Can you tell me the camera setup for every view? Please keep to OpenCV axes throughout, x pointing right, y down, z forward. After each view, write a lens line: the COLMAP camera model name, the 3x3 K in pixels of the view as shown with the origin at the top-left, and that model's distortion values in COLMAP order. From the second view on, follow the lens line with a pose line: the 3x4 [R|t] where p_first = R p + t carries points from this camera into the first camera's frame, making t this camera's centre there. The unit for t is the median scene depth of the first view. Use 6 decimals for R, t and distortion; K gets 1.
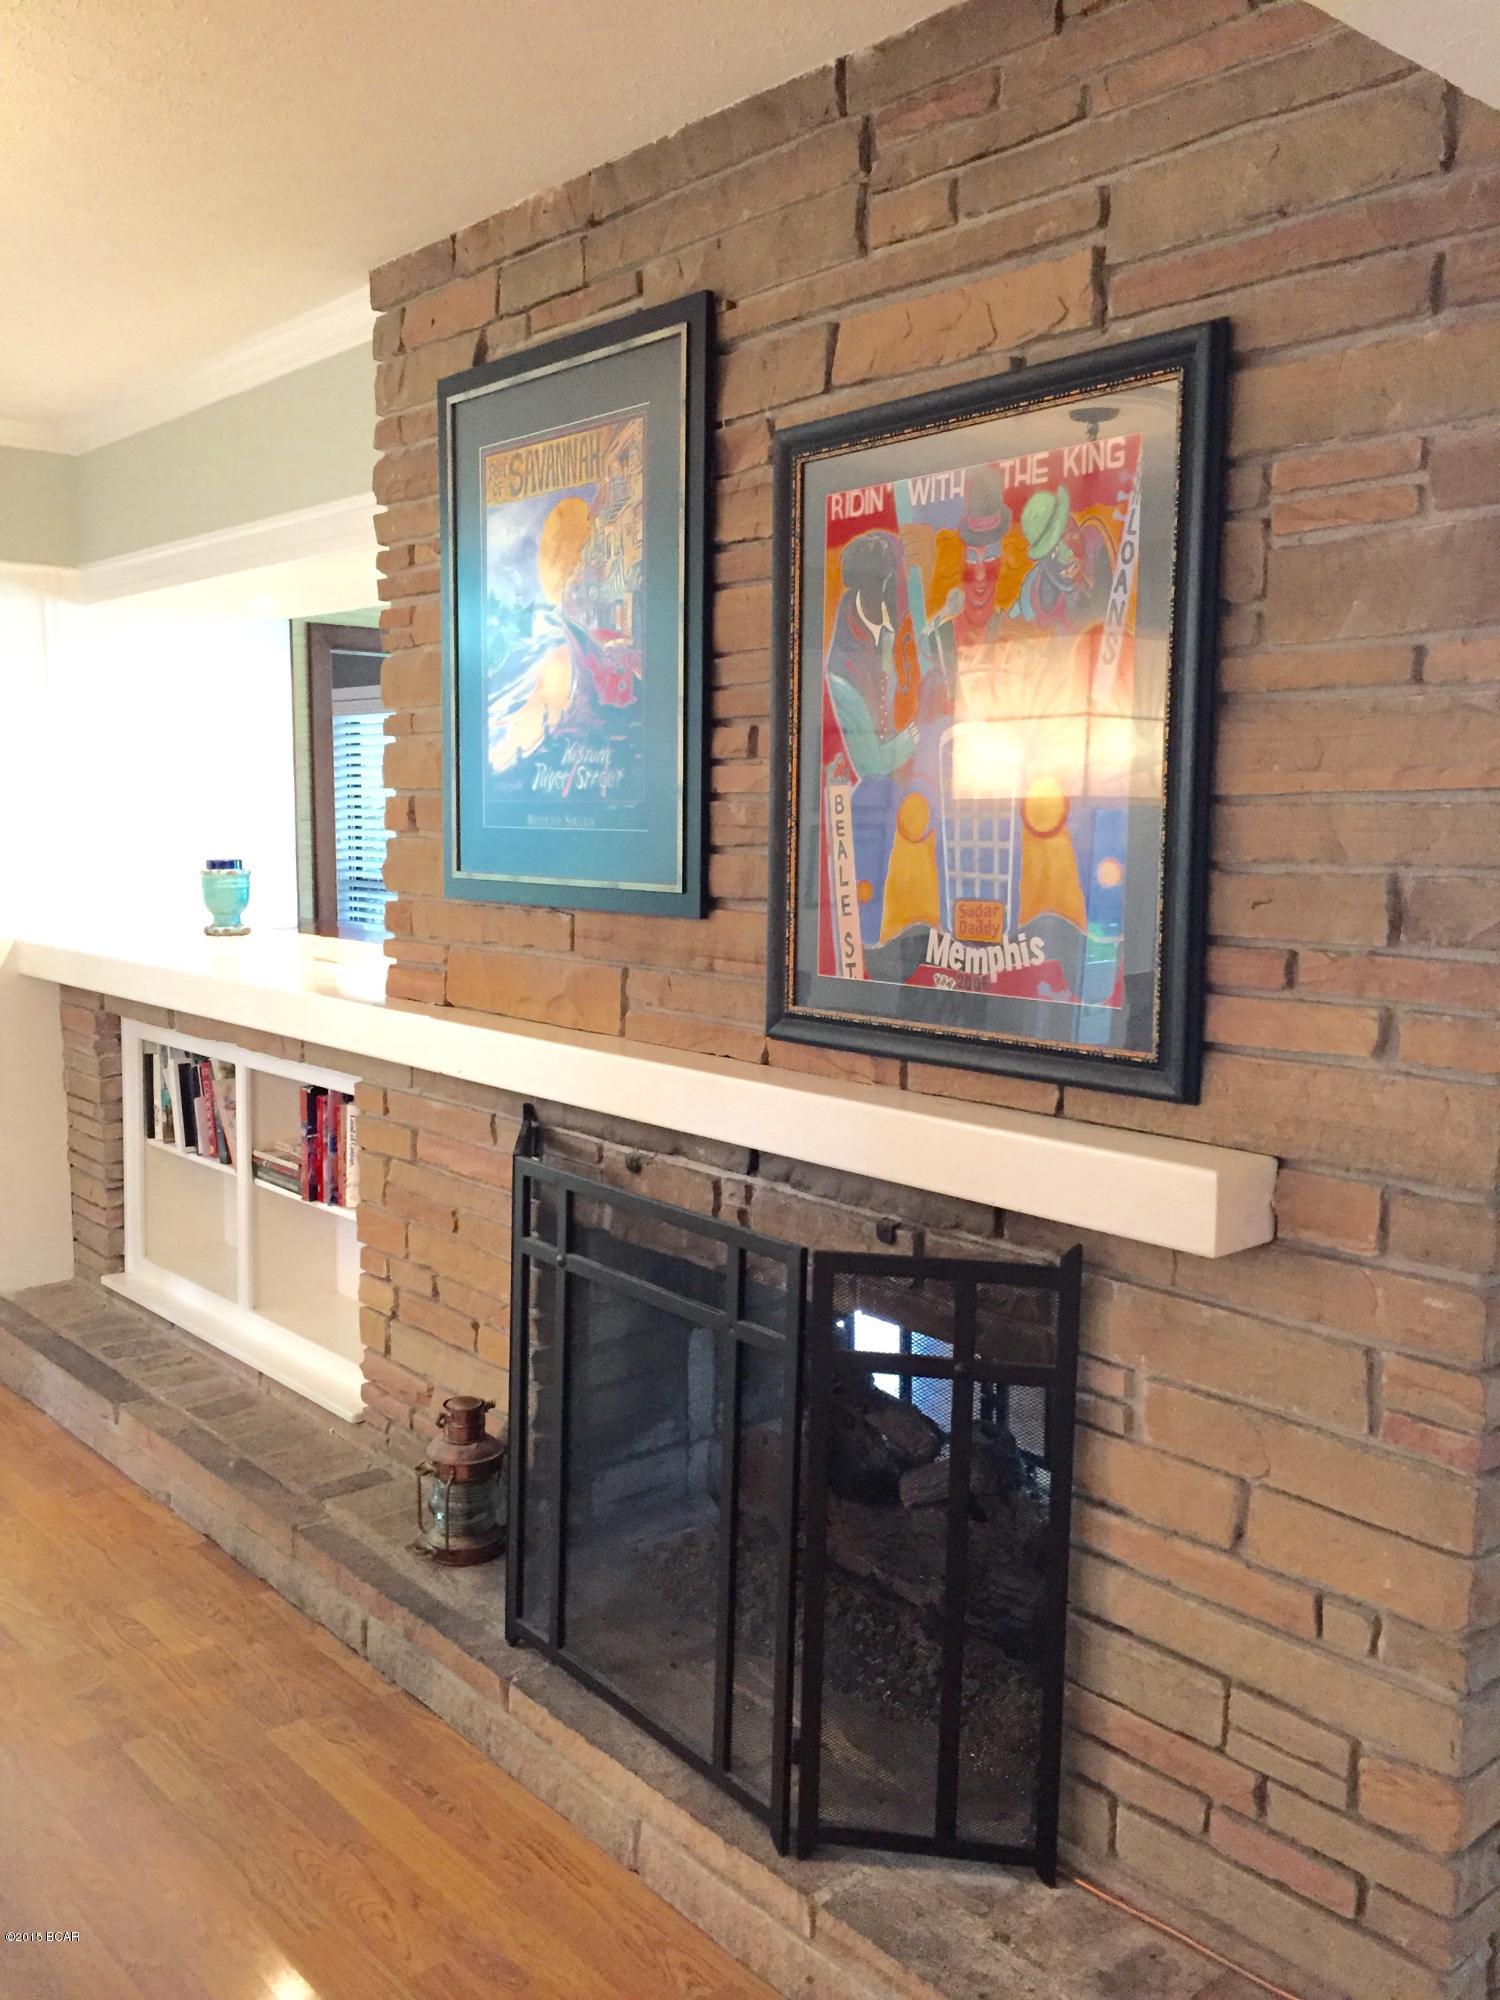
lens RADIAL K [[1705.8, 0, 750.2], [0, 1705.8, 1002.2], [0, 0, 1]] dist [0.069510, -0.096292]
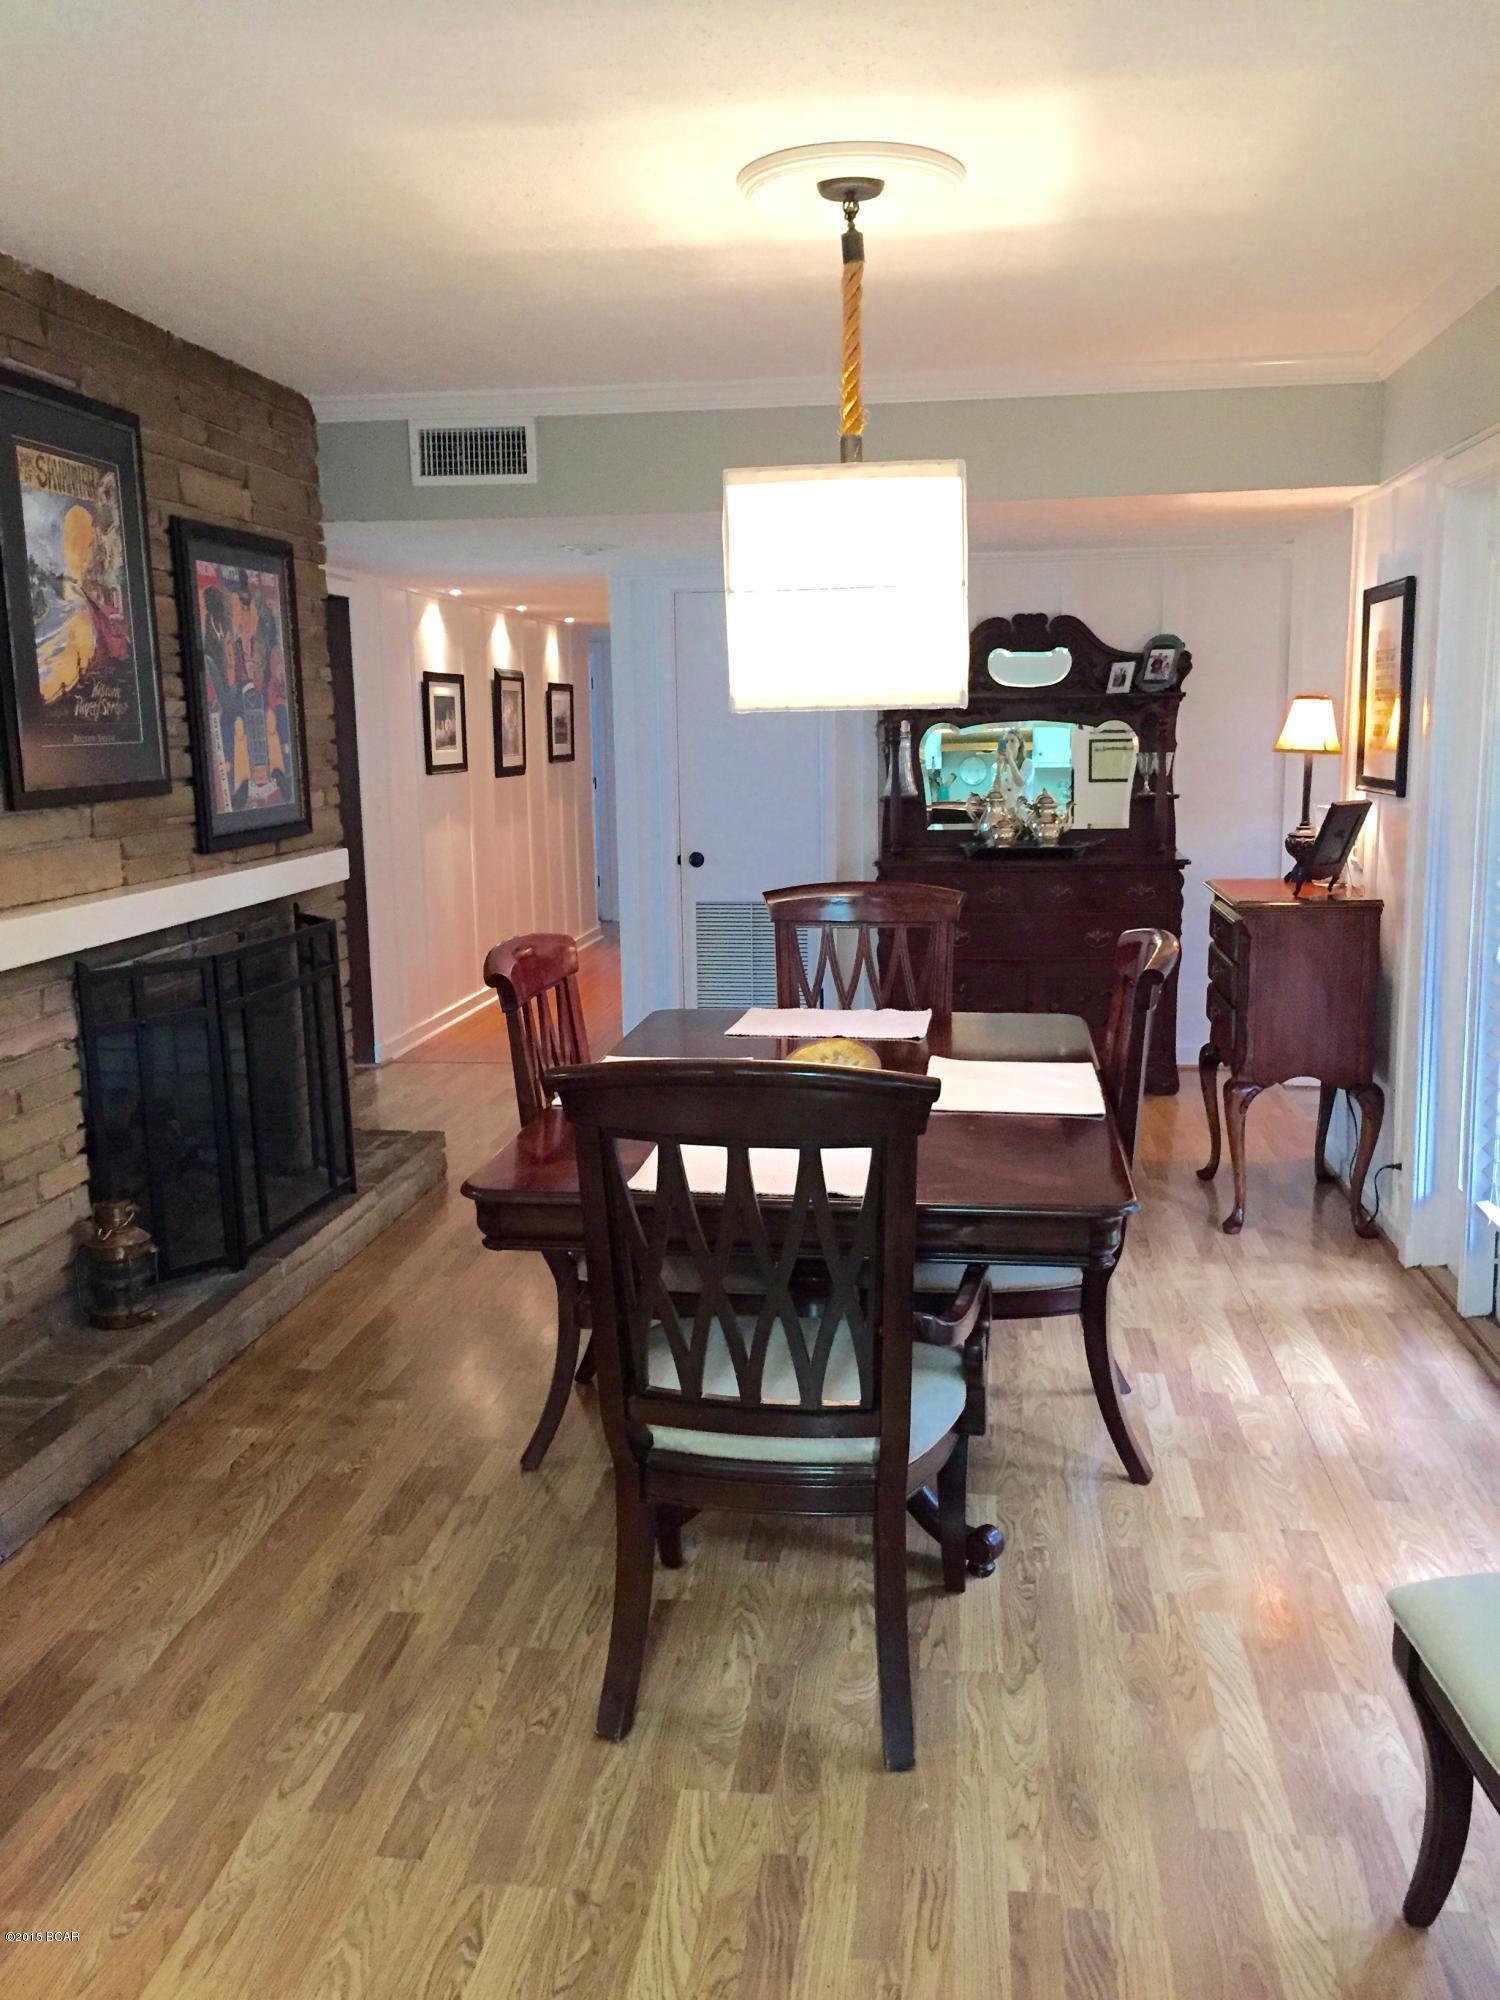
lens RADIAL K [[1705.8, 0, 742.7], [0, 1705.8, 982.9], [0, 0, 1]] dist [0.069510, -0.096292]
pose [[-0.661261, -0.115448, 0.741219, -1.502889], [0.095752, 0.967015, 0.236039, -0.192451], [-0.744020, 0.227056, -0.628395, 1.523797]]
